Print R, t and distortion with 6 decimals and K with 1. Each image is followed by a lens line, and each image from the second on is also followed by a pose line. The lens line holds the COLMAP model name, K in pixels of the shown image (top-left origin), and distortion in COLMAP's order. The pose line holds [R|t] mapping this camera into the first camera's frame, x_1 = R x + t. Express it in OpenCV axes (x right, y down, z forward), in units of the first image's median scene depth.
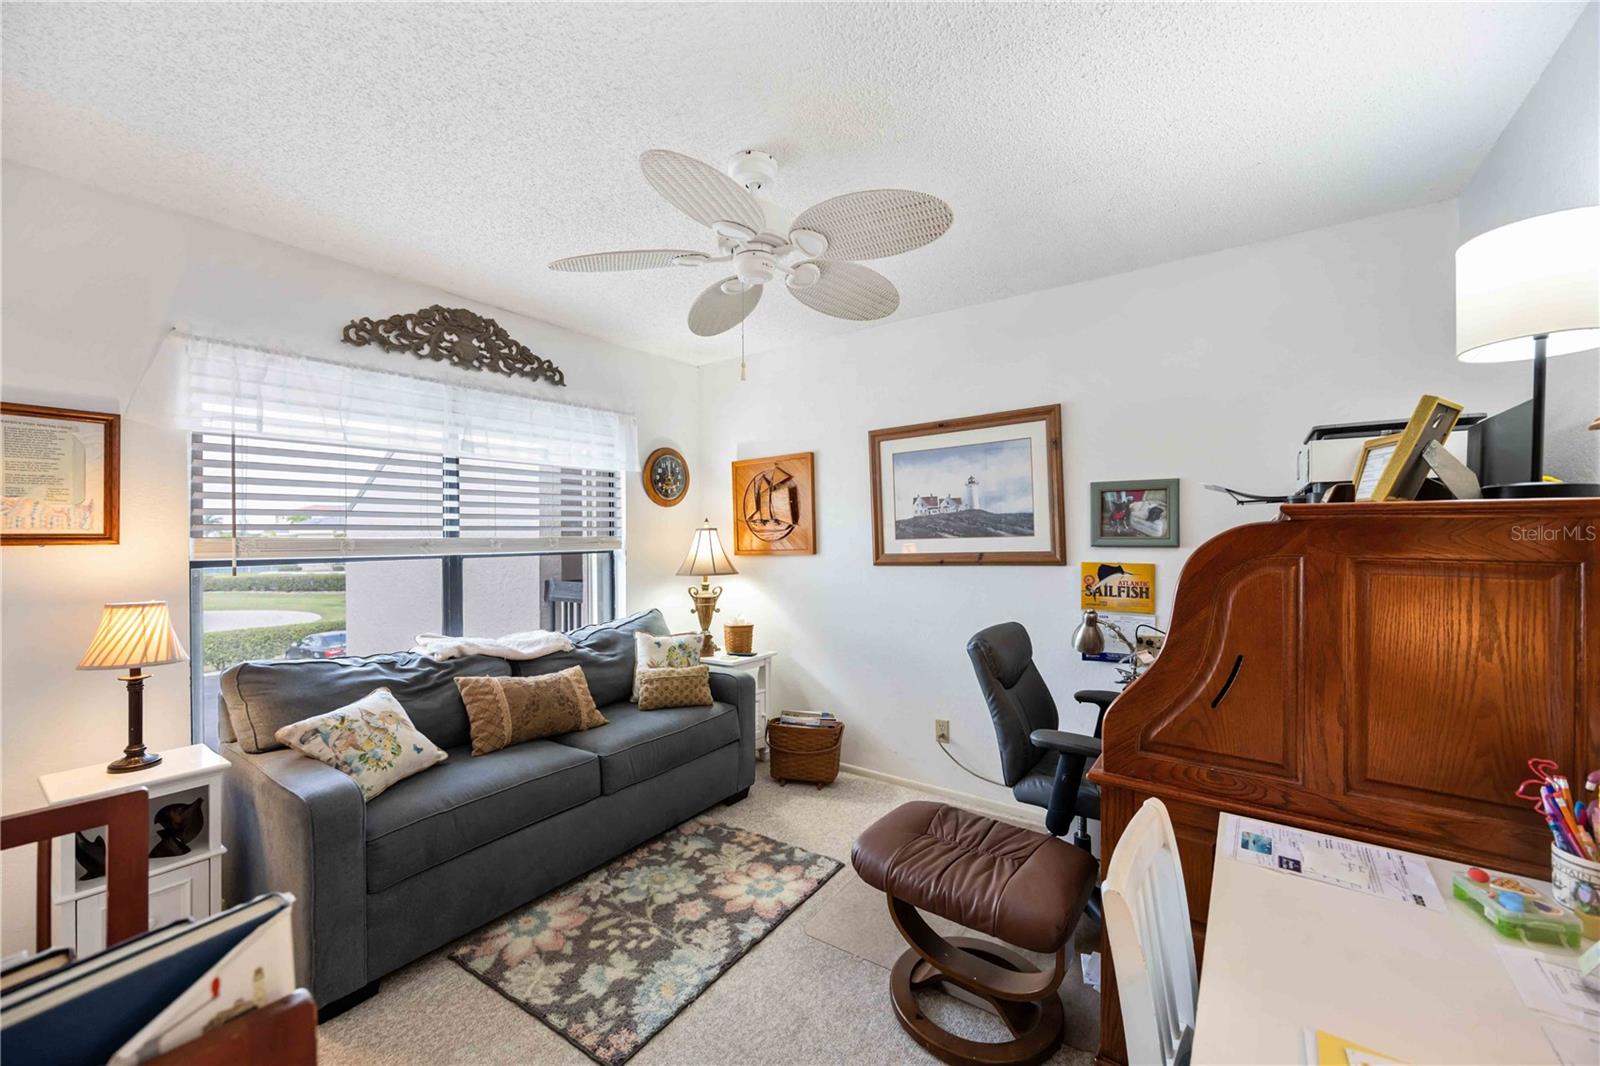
lens RADIAL K [[624.0, 0, 791.1], [0, 624.0, 531.3], [0, 0, 1]] dist [-0.001260, -0.001120]
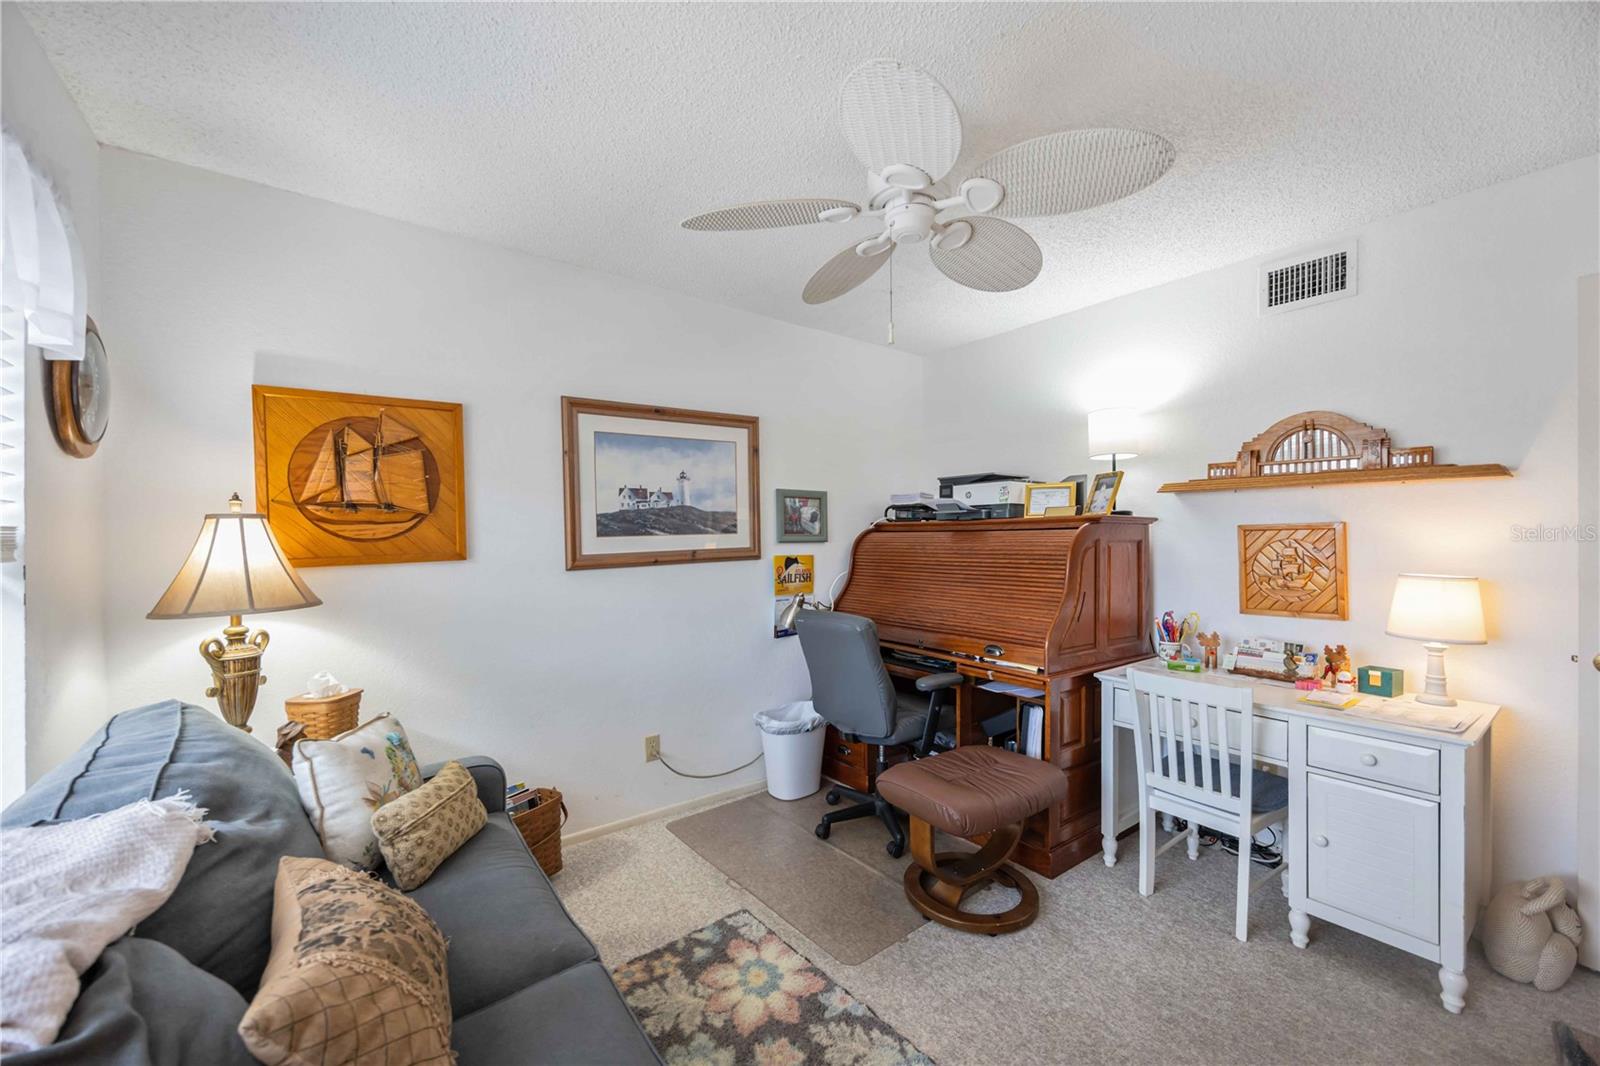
lens RADIAL K [[624.0, 0, 806.8], [0, 624.0, 542.2], [0, 0, 1]] dist [-0.001260, -0.001120]
pose [[0.275750, -0.002938, 0.961225, -0.622441], [-0.002169, 0.999991, 0.003678, 0.018632], [-0.961227, -0.003099, 0.275741, 0.588756]]
